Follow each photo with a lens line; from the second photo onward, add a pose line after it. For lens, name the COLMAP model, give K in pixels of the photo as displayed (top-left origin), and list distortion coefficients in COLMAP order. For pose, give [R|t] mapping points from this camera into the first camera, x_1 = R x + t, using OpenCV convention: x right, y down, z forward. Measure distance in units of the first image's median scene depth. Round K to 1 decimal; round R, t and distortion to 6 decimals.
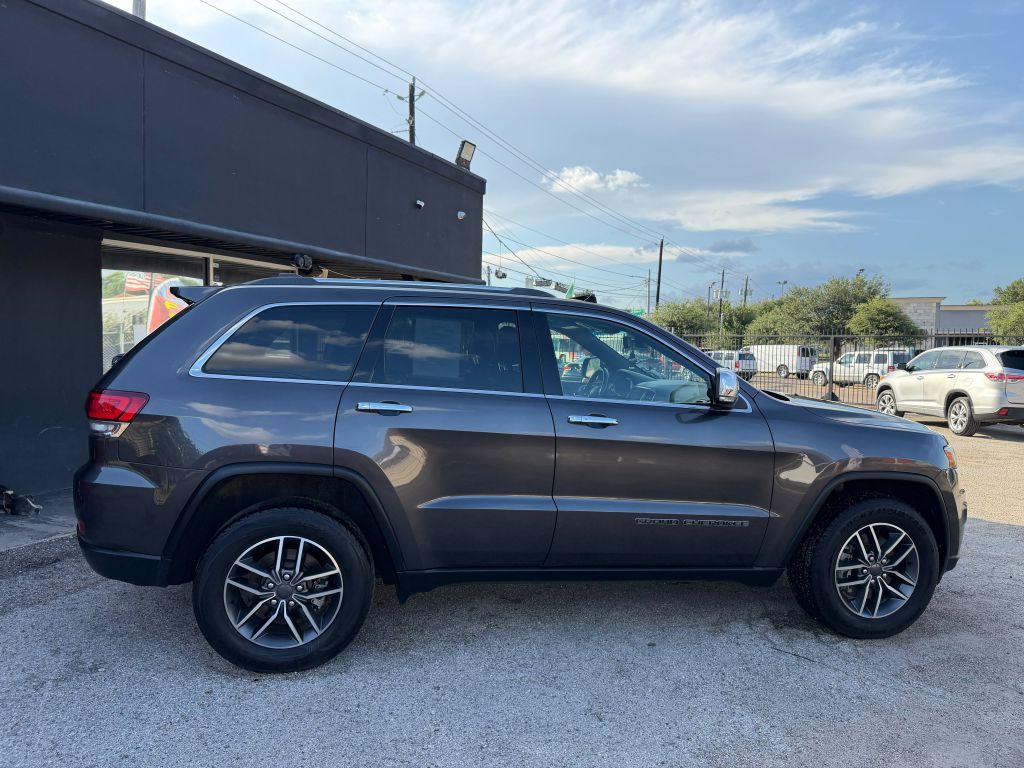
lens RADIAL K [[727.7, 0, 512.0], [0, 727.7, 384.0], [0, 0, 1]] dist [0.048341, -0.064600]
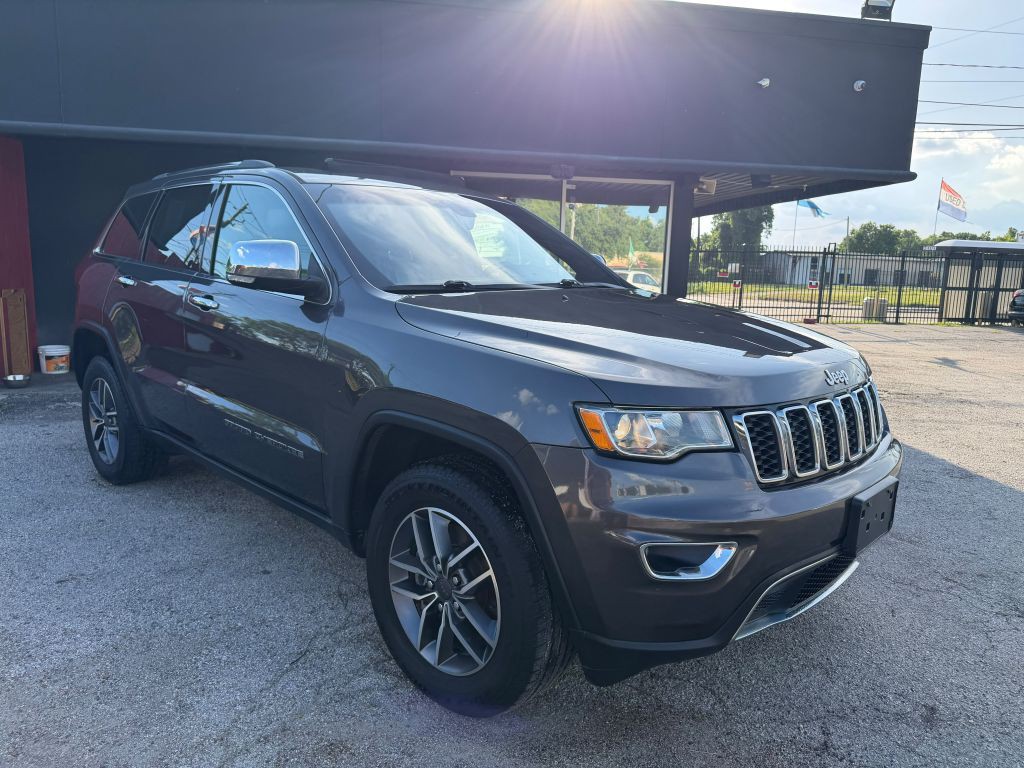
lens RADIAL K [[724.2, 0, 513.2], [0, 724.2, 386.3], [0, 0, 1]] dist [0.052657, -0.057266]
pose [[0.568424, 0.126370, -0.812973, 0.993083], [-0.060686, 0.991882, 0.111749, 0.027540], [0.820495, -0.014184, 0.571478, 0.733309]]
